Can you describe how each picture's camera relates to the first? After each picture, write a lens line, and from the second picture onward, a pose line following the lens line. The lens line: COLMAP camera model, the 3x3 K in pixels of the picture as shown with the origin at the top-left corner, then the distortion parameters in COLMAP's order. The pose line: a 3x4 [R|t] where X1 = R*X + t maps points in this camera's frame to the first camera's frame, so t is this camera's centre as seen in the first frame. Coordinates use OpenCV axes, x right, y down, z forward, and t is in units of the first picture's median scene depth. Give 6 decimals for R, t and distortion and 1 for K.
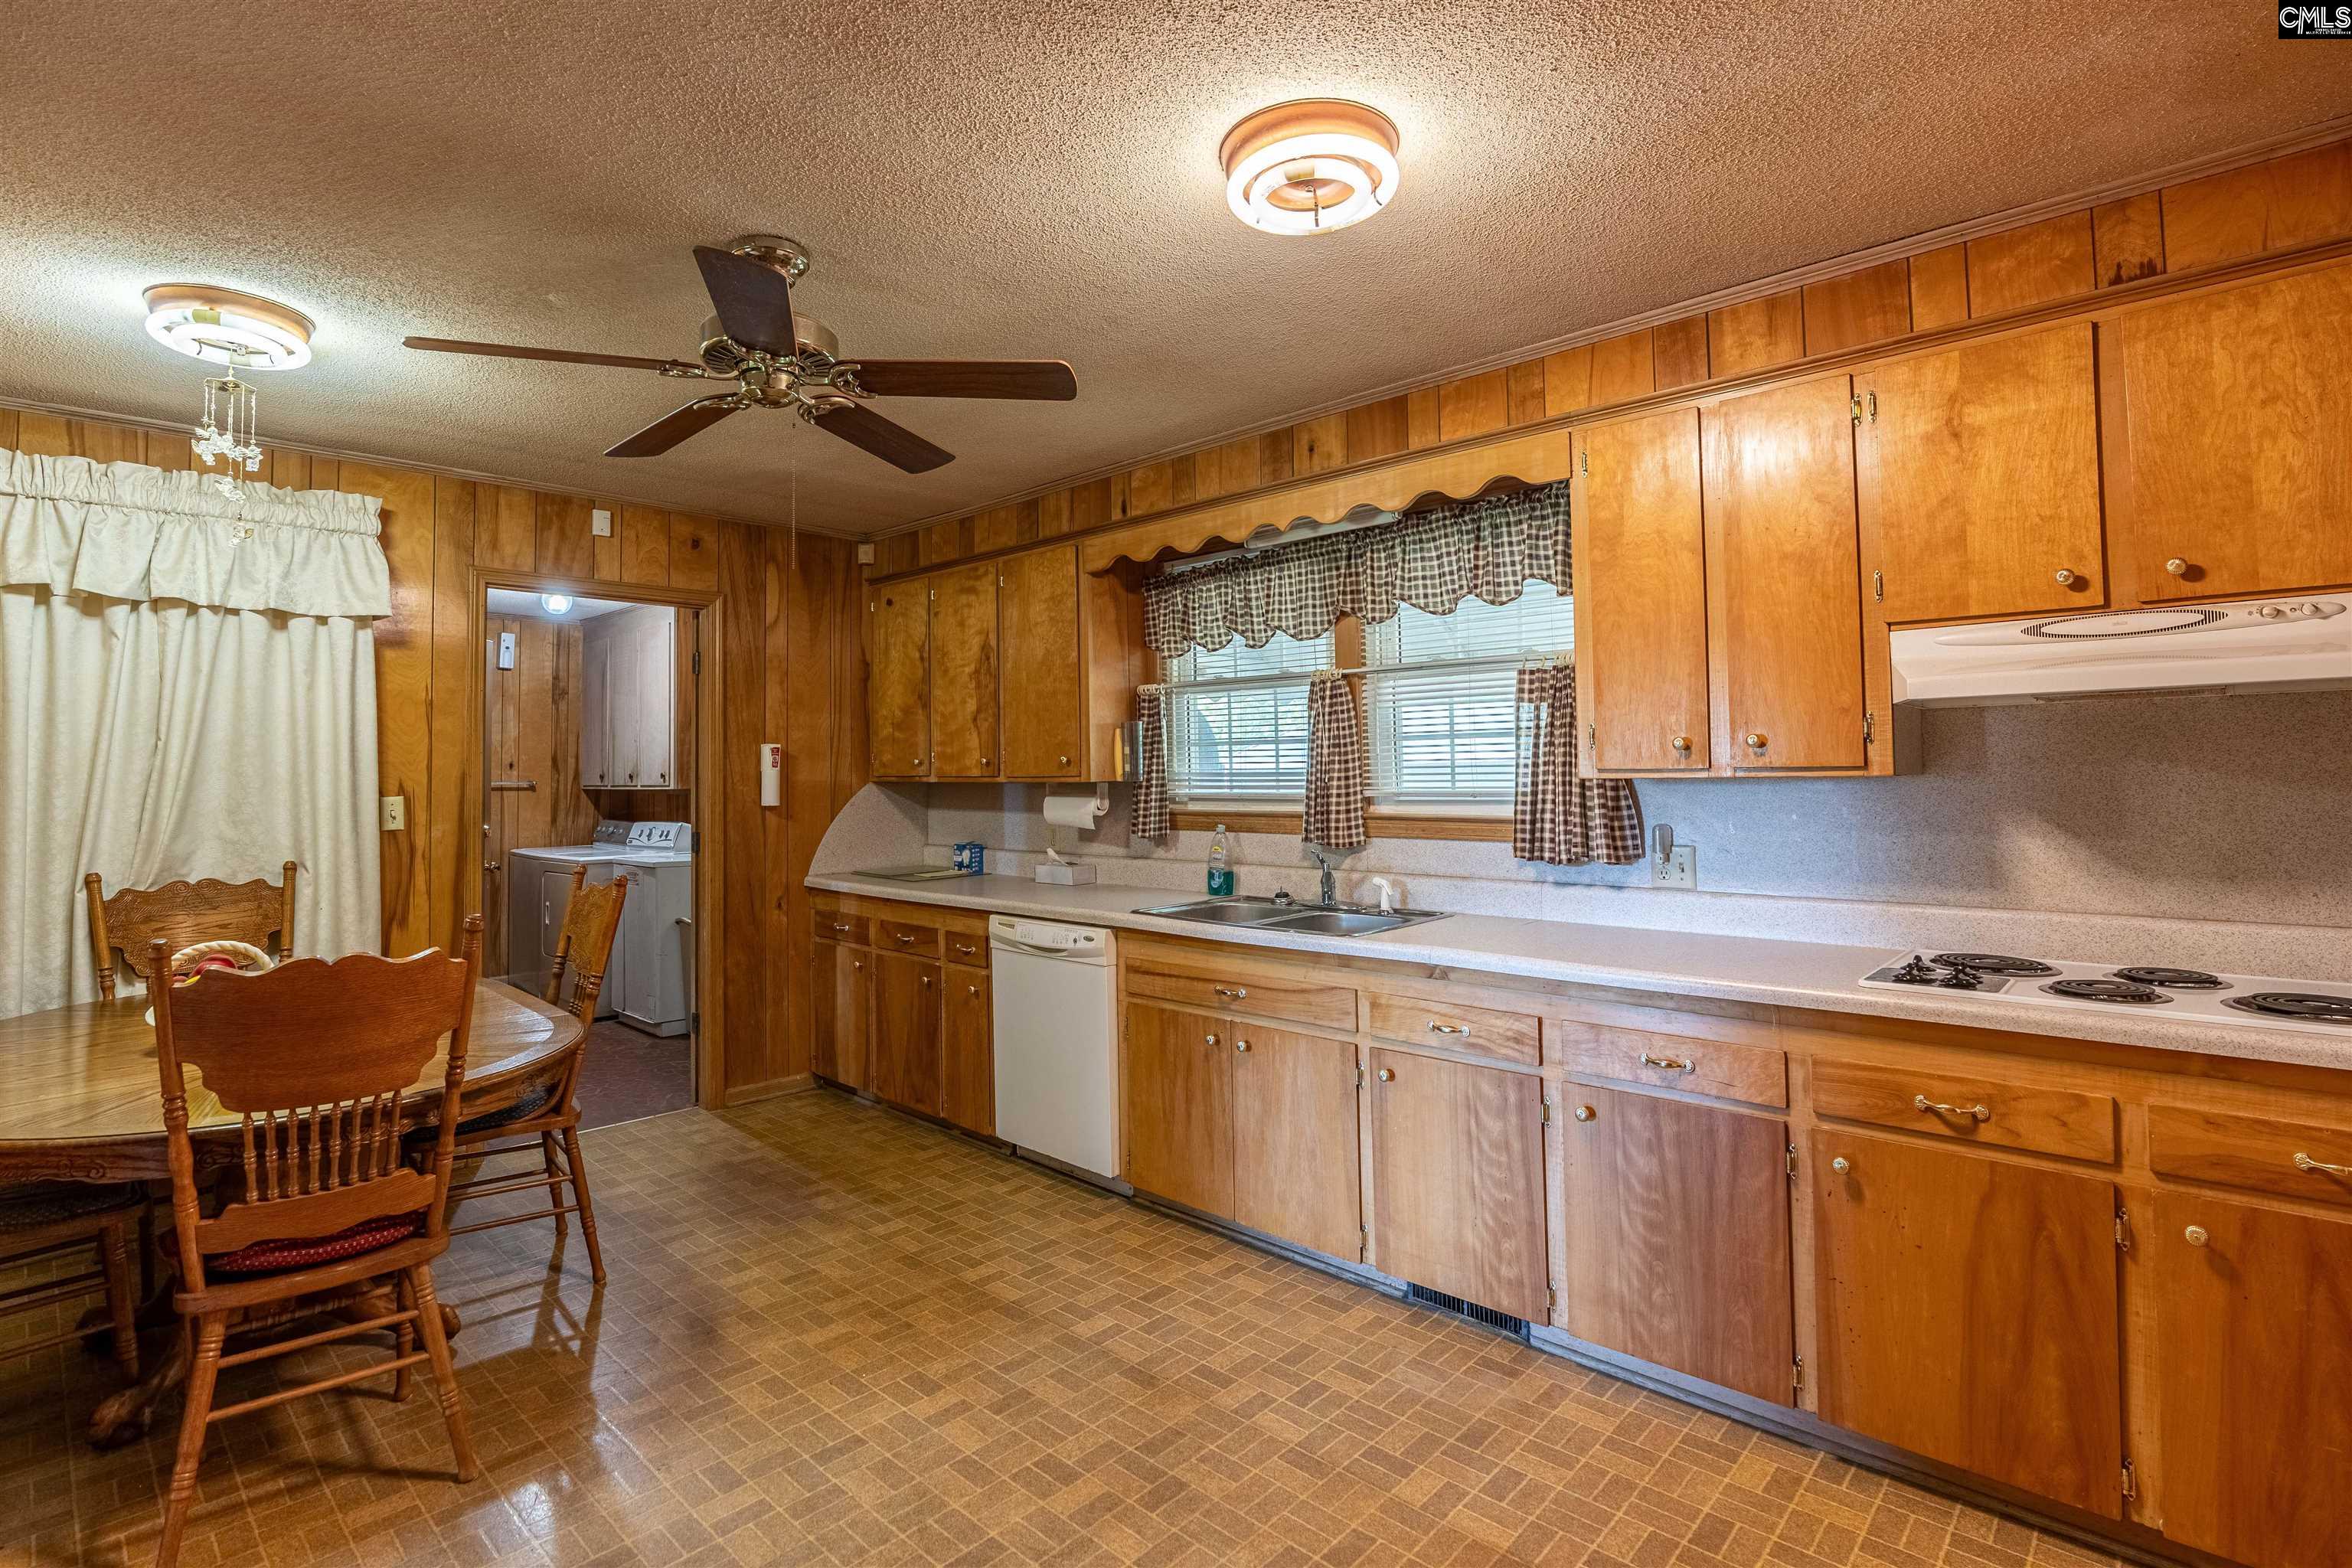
lens RADIAL K [[1105.8, 0, 1158.4], [0, 1105.8, 734.5], [0, 0, 1]] dist [-0.020021, 0.000890]
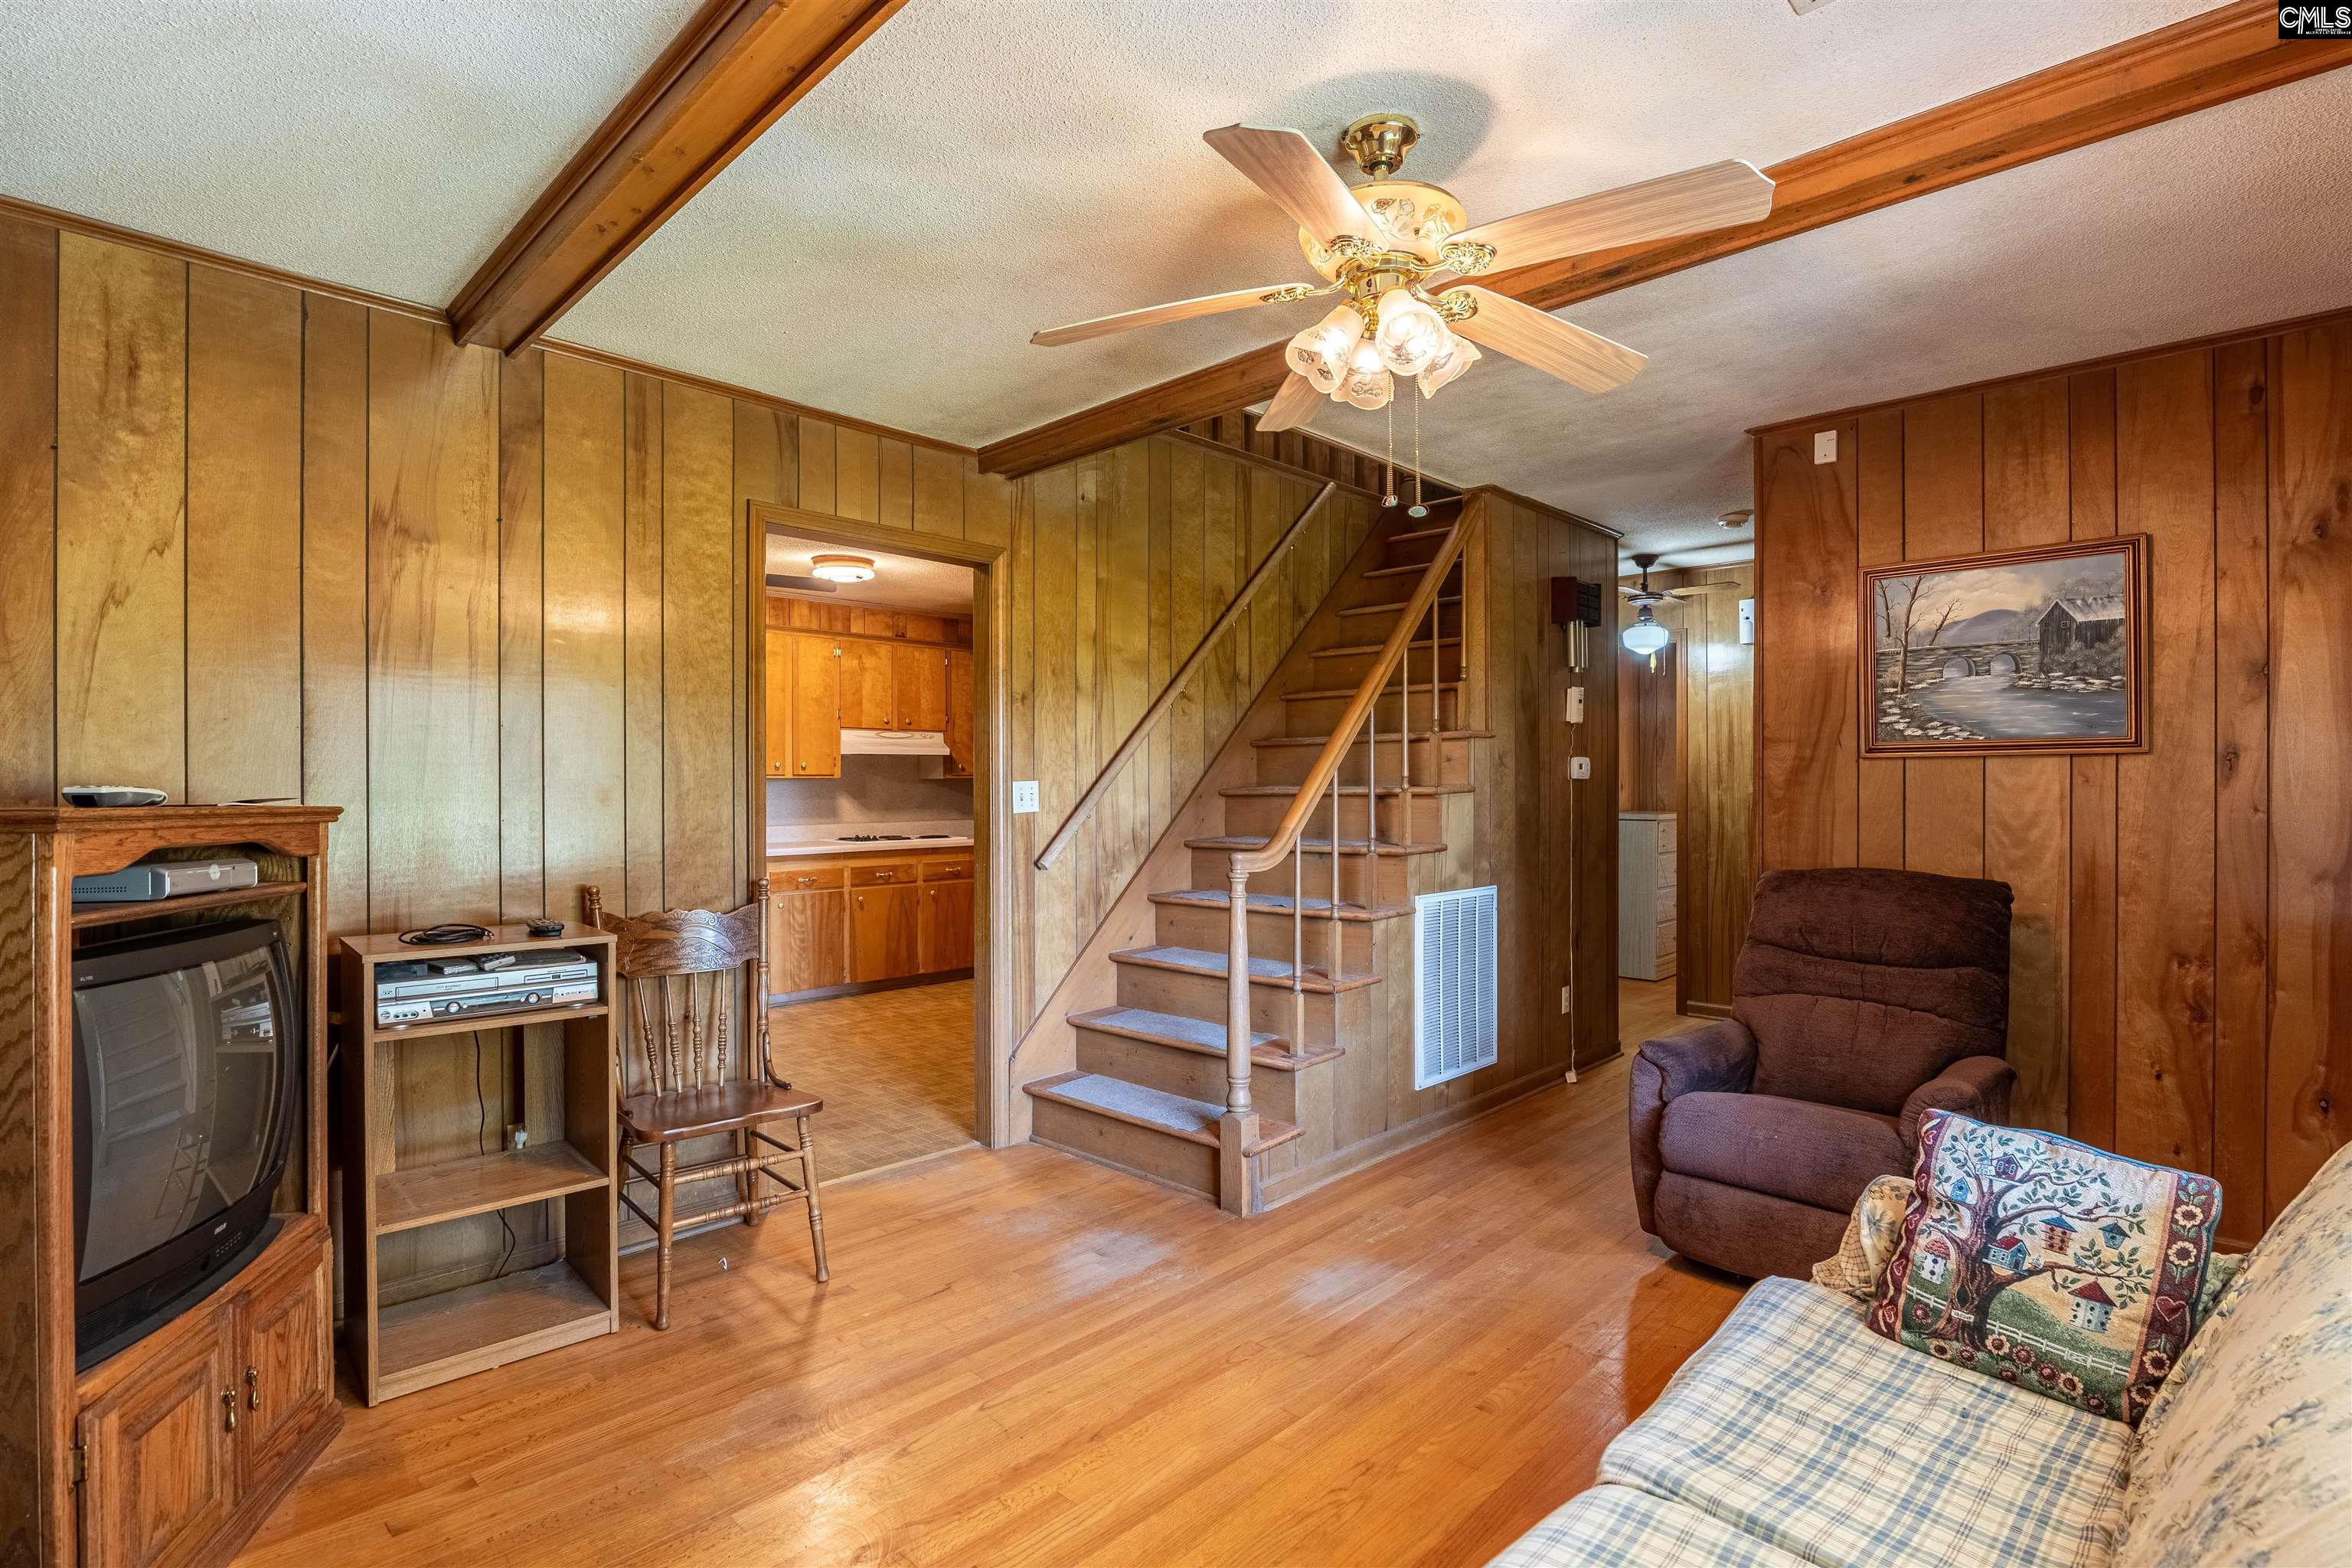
lens RADIAL K [[1105.8, 0, 1182.3], [0, 1105.8, 783.8], [0, 0, 1]] dist [-0.020021, 0.000890]
pose [[0.017586, 0.010362, 0.999792, -1.311197], [-0.035257, 0.999331, -0.009737, 0.027590], [-0.999224, -0.035078, 0.017940, 0.007177]]
